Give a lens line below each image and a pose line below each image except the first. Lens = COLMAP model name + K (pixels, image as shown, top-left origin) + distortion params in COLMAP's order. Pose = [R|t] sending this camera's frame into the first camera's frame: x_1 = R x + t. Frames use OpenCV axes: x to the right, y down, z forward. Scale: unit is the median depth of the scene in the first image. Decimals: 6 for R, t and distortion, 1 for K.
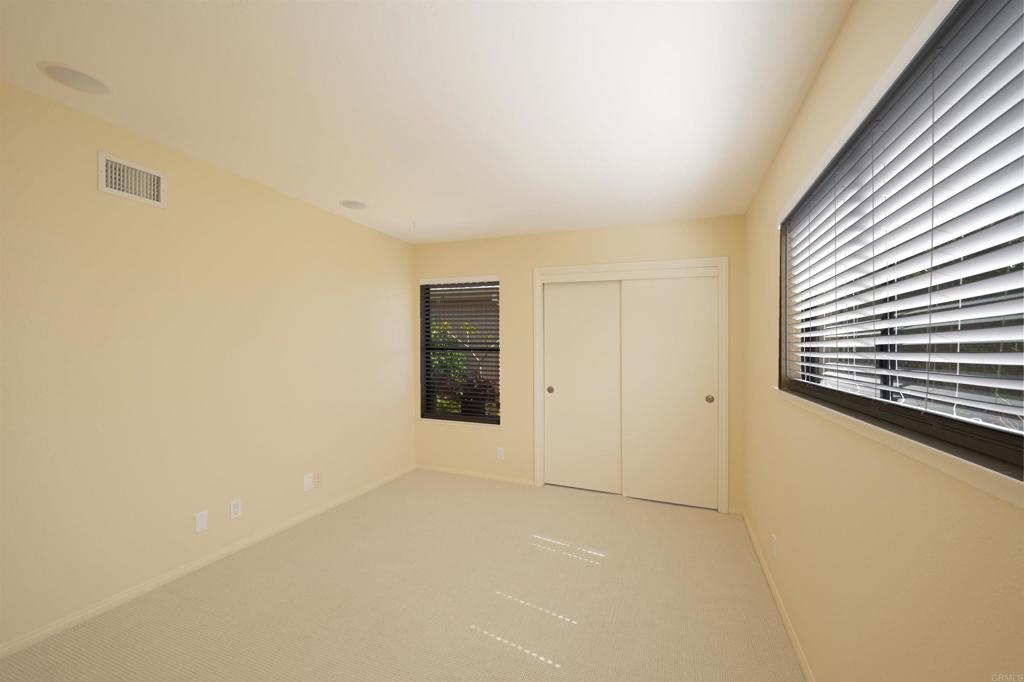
lens RADIAL K [[423.5, 0, 507.3], [0, 423.5, 349.2], [0, 0, 1]] dist [-0.000706, -0.000092]
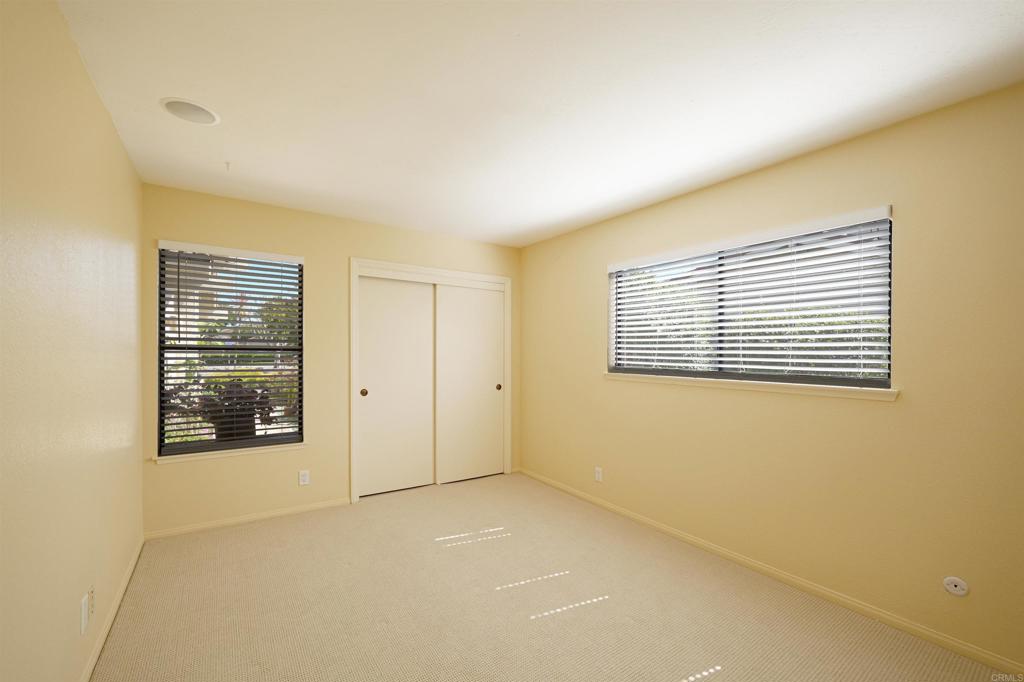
lens RADIAL K [[423.5, 0, 507.3], [0, 423.5, 349.2], [0, 0, 1]] dist [-0.000706, -0.000092]
pose [[0.551376, -0.002574, 0.834253, -0.527393], [-0.000287, 0.999995, 0.003275, -0.001719], [-0.834257, -0.002045, 0.551372, 0.256130]]
